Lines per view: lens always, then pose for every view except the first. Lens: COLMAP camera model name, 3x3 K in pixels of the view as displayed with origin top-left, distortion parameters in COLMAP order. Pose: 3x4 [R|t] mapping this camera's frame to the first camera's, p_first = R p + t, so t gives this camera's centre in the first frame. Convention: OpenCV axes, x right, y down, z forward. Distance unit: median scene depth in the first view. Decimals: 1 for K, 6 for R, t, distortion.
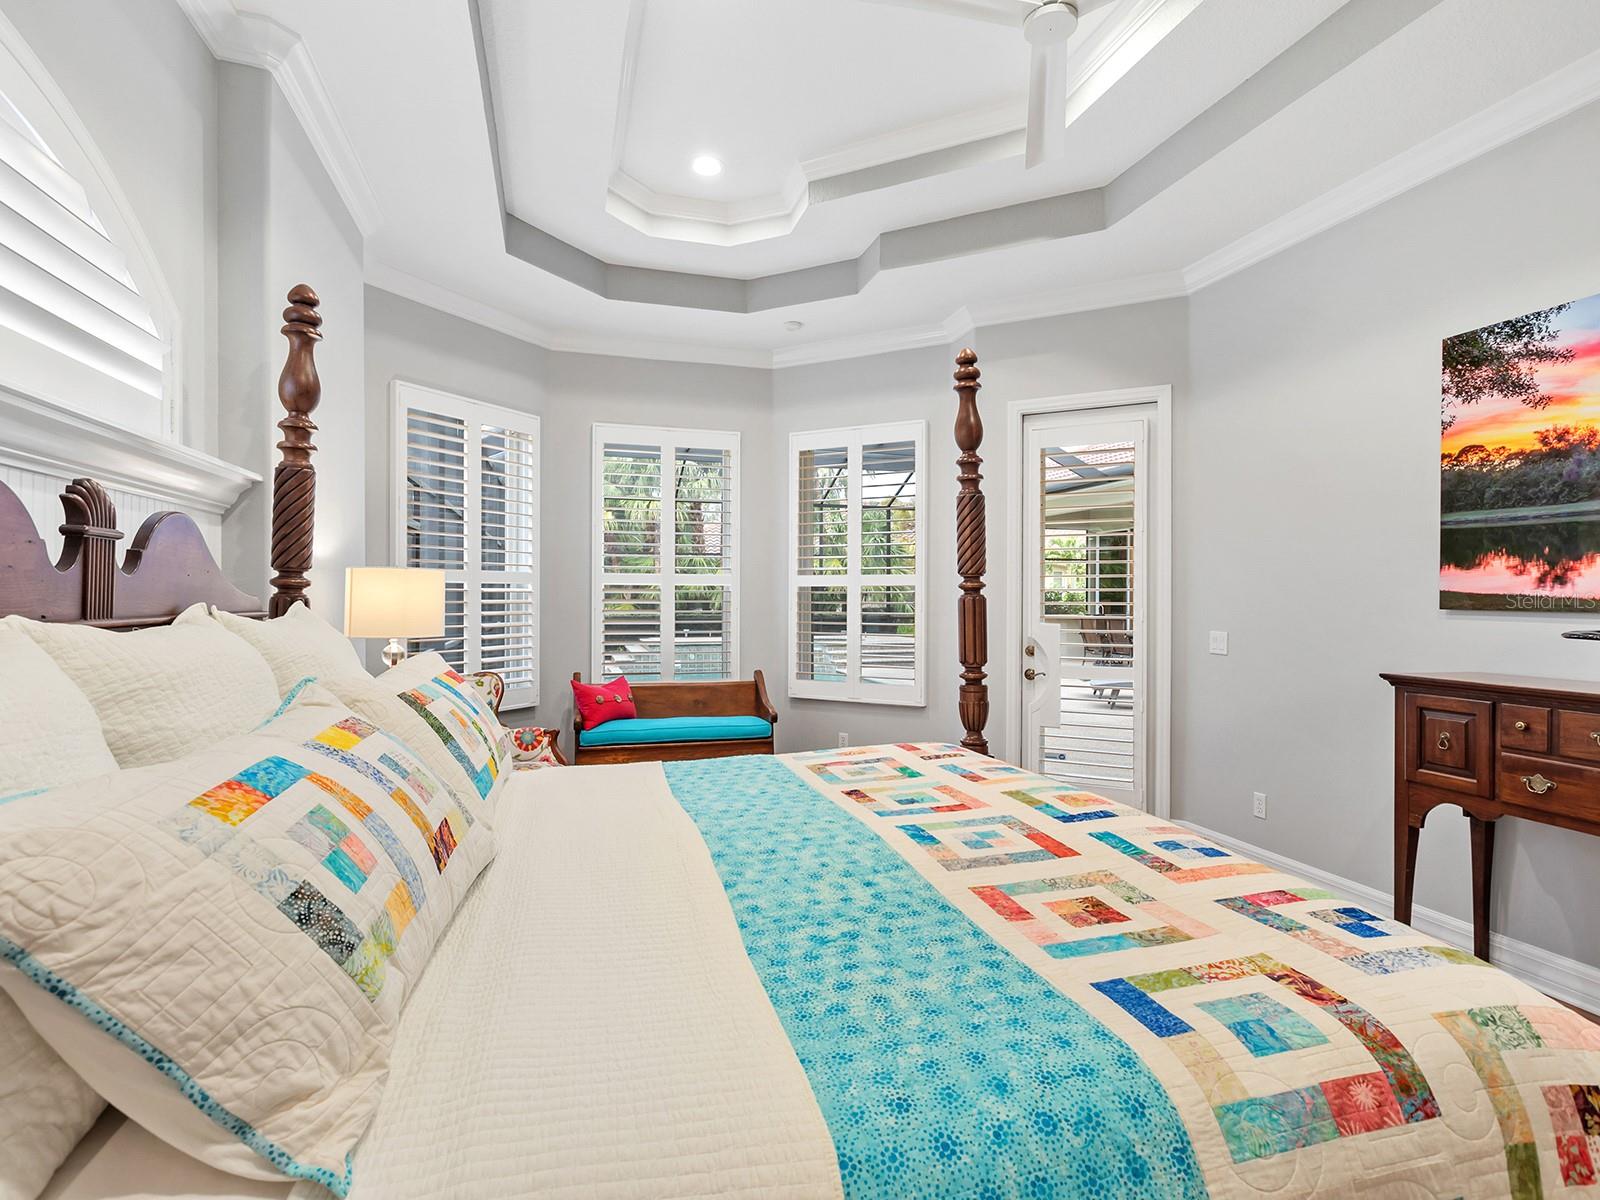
lens RADIAL K [[807.0, 0, 800.0], [0, 807.0, 600.0], [0, 0, 1]] dist [-0.003075, 0.000138]
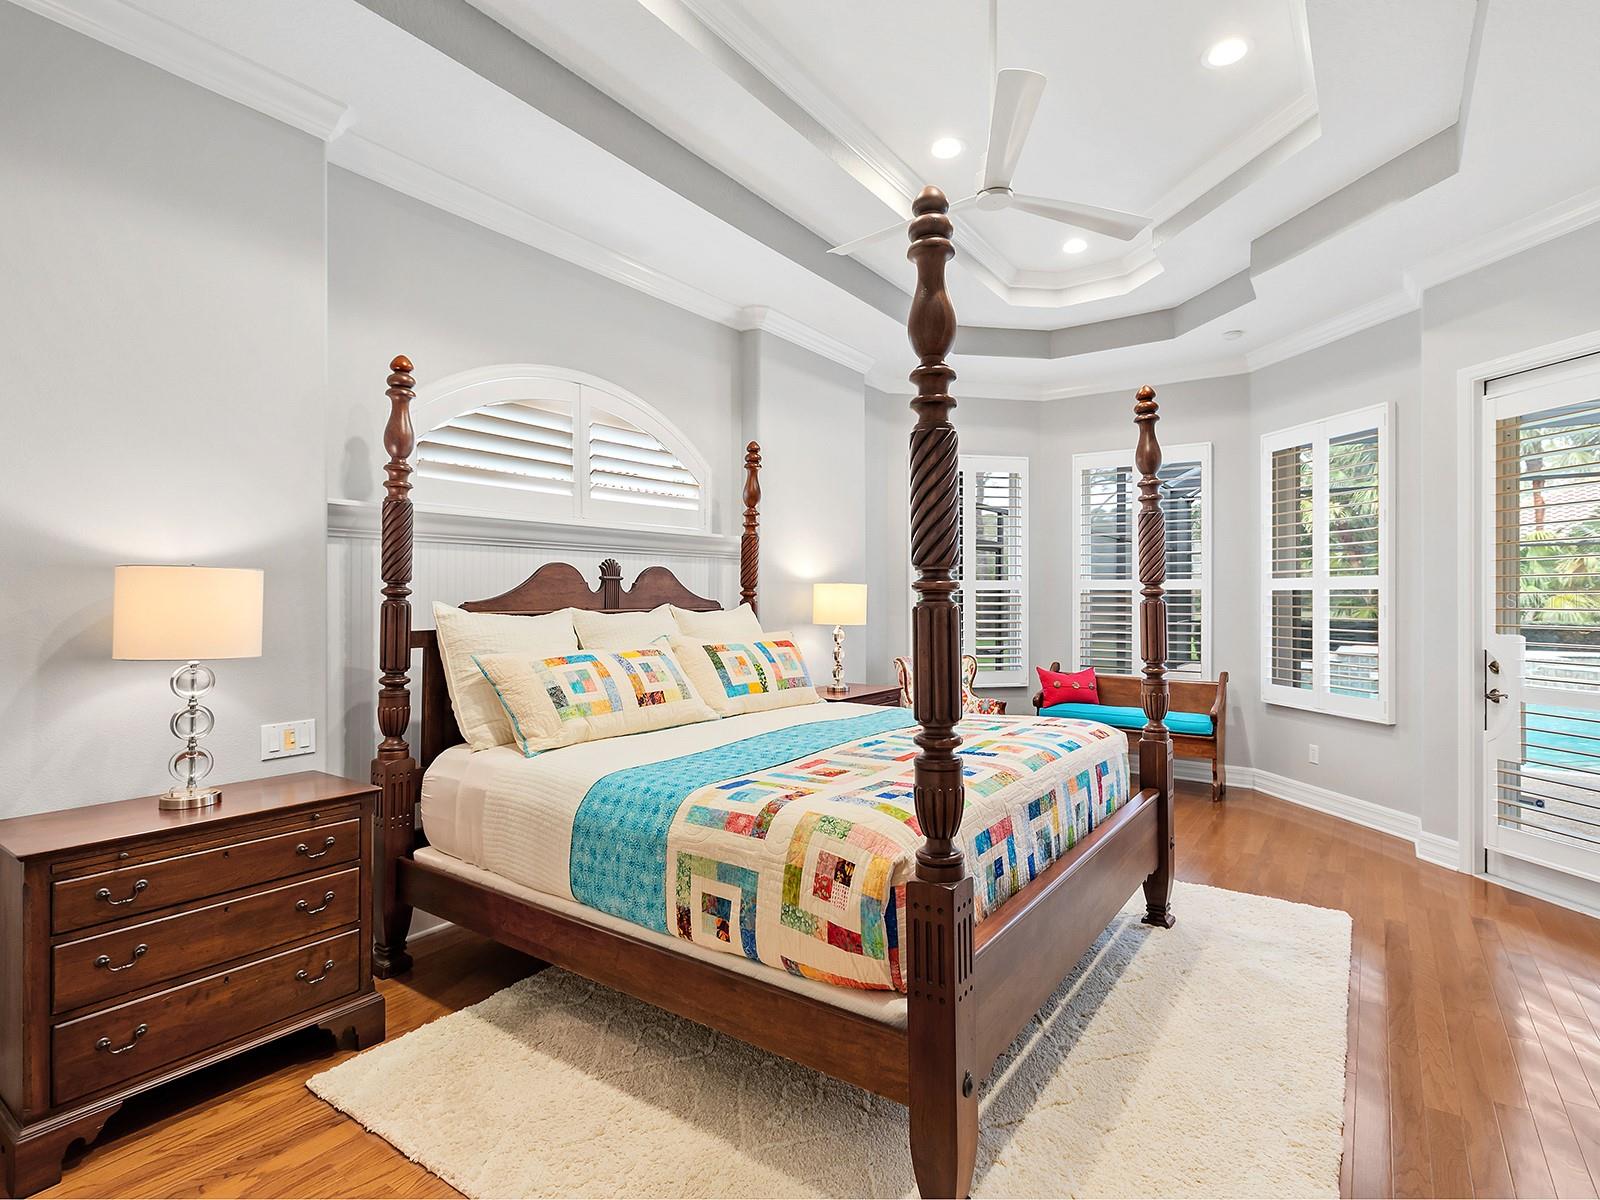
lens RADIAL K [[806.5, 0, 811.4], [0, 806.5, 590.7], [0, 0, 1]] dist [0.003588, 0.001226]
pose [[0.623776, -0.007534, -0.781567, 0.525917], [-0.002952, 0.999924, -0.011994, -0.003007], [0.781598, 0.009789, 0.623706, -0.057866]]
